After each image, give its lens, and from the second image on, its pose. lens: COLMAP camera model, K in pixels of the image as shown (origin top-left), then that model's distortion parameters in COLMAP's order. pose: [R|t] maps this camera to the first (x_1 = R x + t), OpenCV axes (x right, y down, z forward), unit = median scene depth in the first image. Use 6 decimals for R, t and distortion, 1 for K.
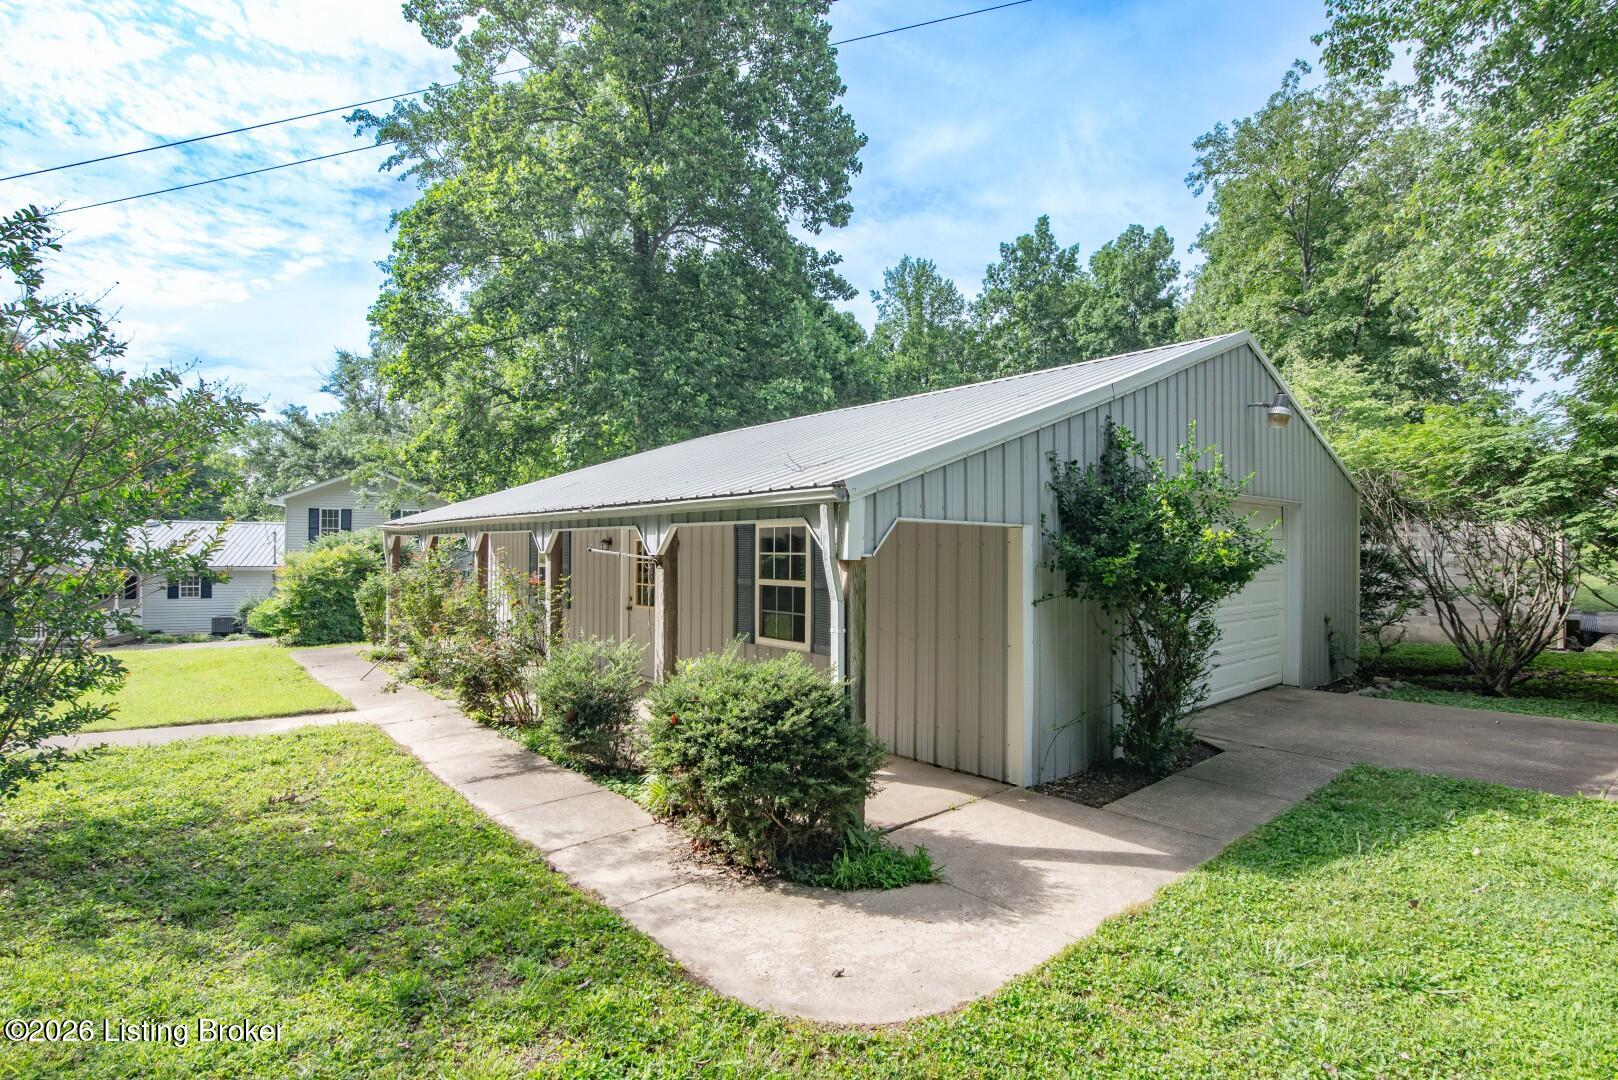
lens RADIAL K [[761.0, 0, 805.6], [0, 761.0, 544.4], [0, 0, 1]] dist [-0.005327, 0.000101]
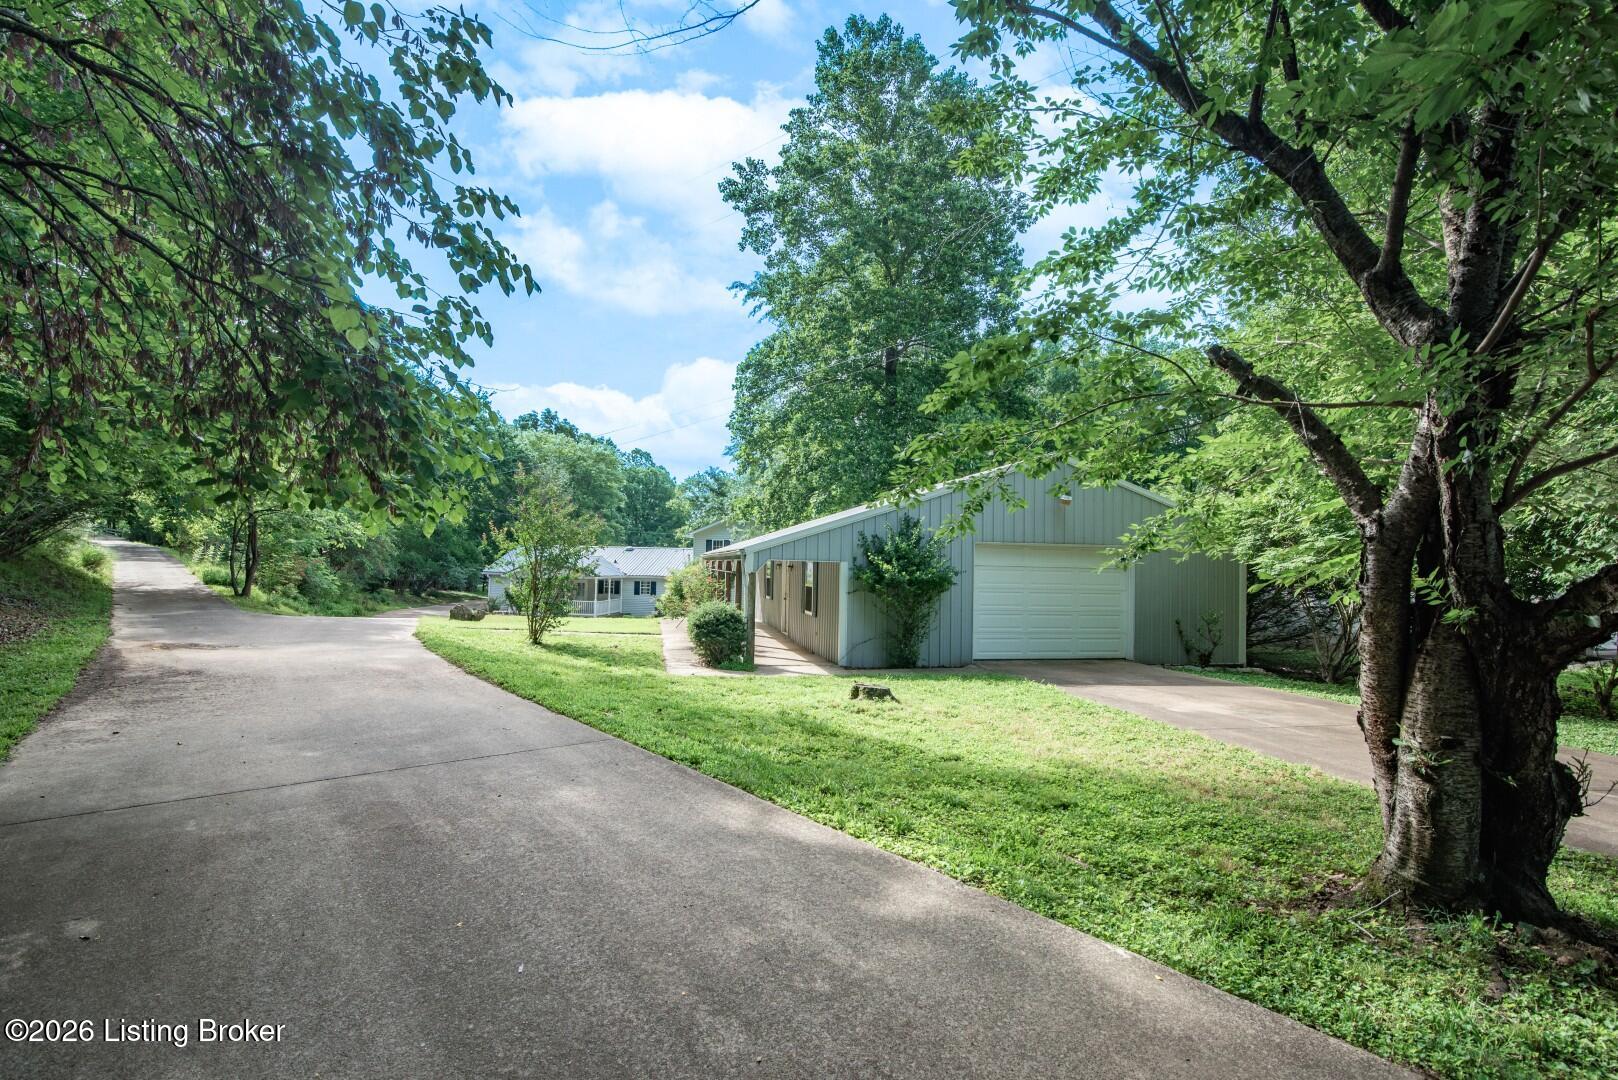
lens RADIAL K [[761.0, 0, 810.5], [0, 761.0, 548.1], [0, 0, 1]] dist [-0.005327, 0.000101]
pose [[0.875105, 0.002873, -0.483925, 0.385950], [-0.013998, 0.999714, -0.019379, -0.005175], [0.483731, 0.023733, 0.874895, -0.350410]]
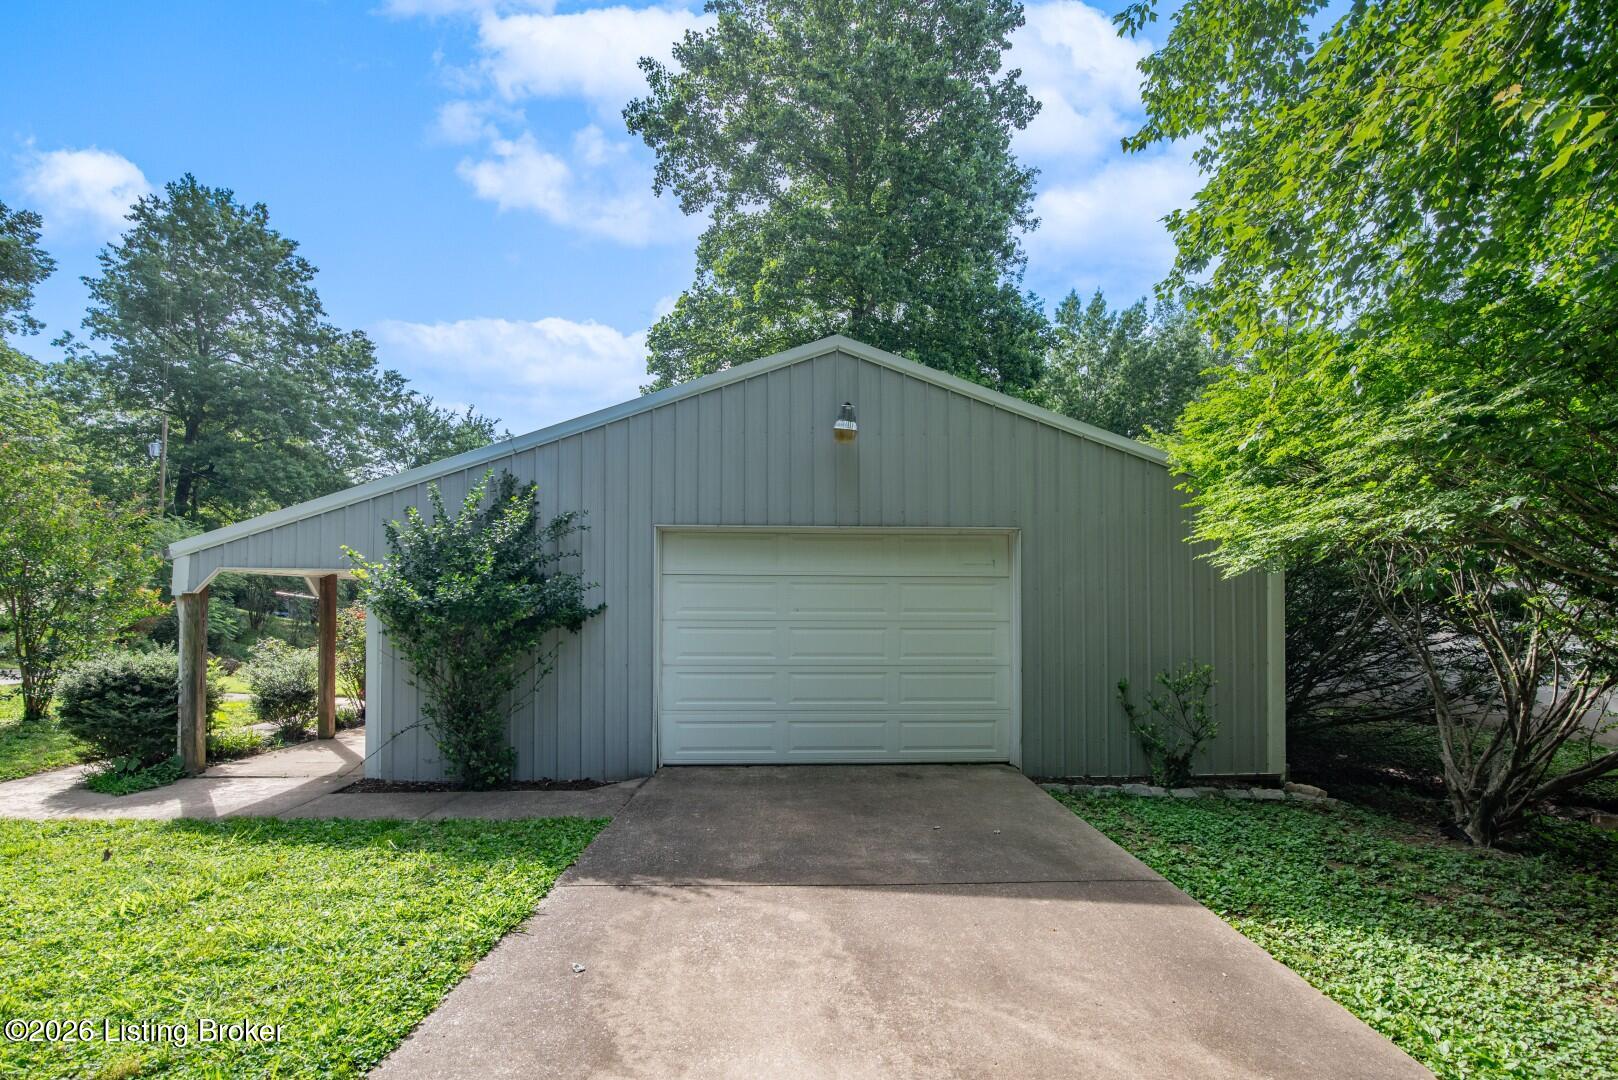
lens RADIAL K [[761.0, 0, 819.0], [0, 761.0, 594.0], [0, 0, 1]] dist [-0.005327, 0.000101]
pose [[0.796403, -0.008740, -0.604703, 0.443466], [0.002813, 0.999938, -0.010746, 0.008262], [0.604760, 0.006857, 0.796378, 0.120207]]
